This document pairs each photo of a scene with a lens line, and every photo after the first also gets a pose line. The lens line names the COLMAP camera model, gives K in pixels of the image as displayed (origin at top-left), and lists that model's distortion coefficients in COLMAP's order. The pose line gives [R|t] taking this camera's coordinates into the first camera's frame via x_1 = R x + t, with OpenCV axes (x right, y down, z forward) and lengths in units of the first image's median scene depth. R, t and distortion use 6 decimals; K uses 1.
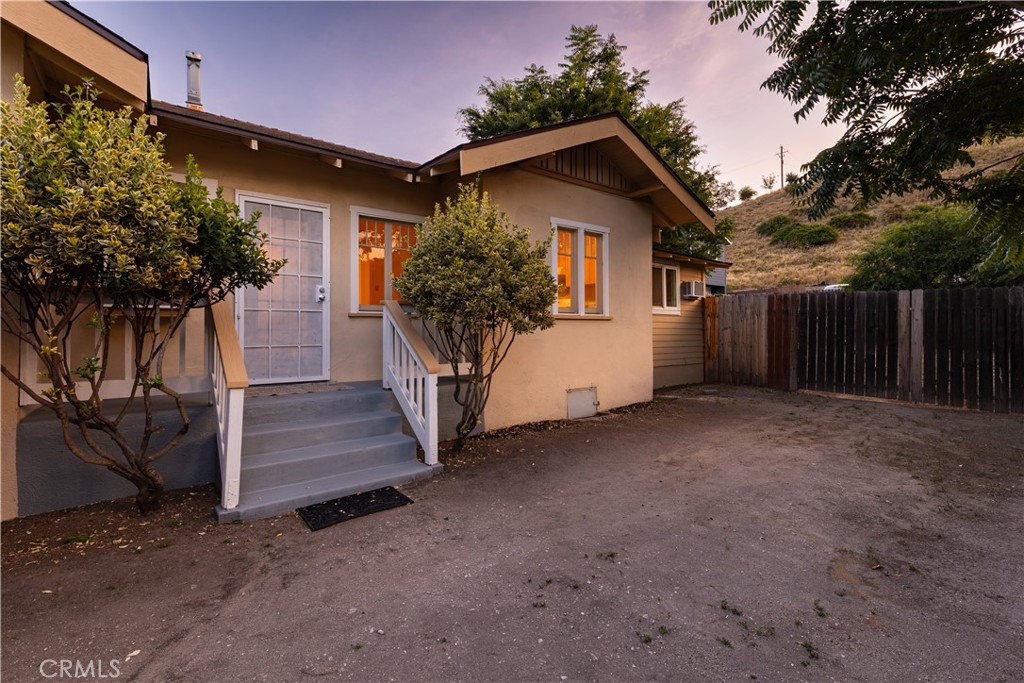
lens RADIAL K [[472.3, 0, 511.9], [0, 472.3, 324.4], [0, 0, 1]] dist [0.001206, 0.000004]
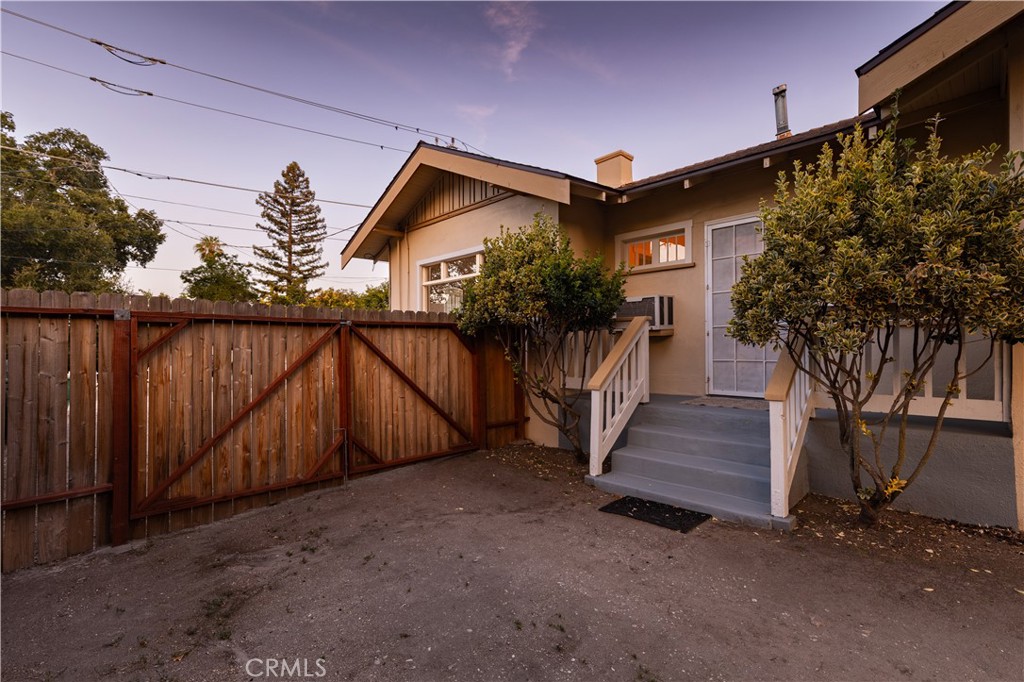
lens RADIAL K [[464.1, 0, 512.0], [0, 464.1, 341.0], [0, 0, 1]] dist [0.002465, 0.000207]
pose [[0.093806, -0.009612, -0.995544, 0.658624], [0.023323, 0.999700, -0.007455, -0.001222], [0.995317, -0.022520, 0.094002, 0.572144]]
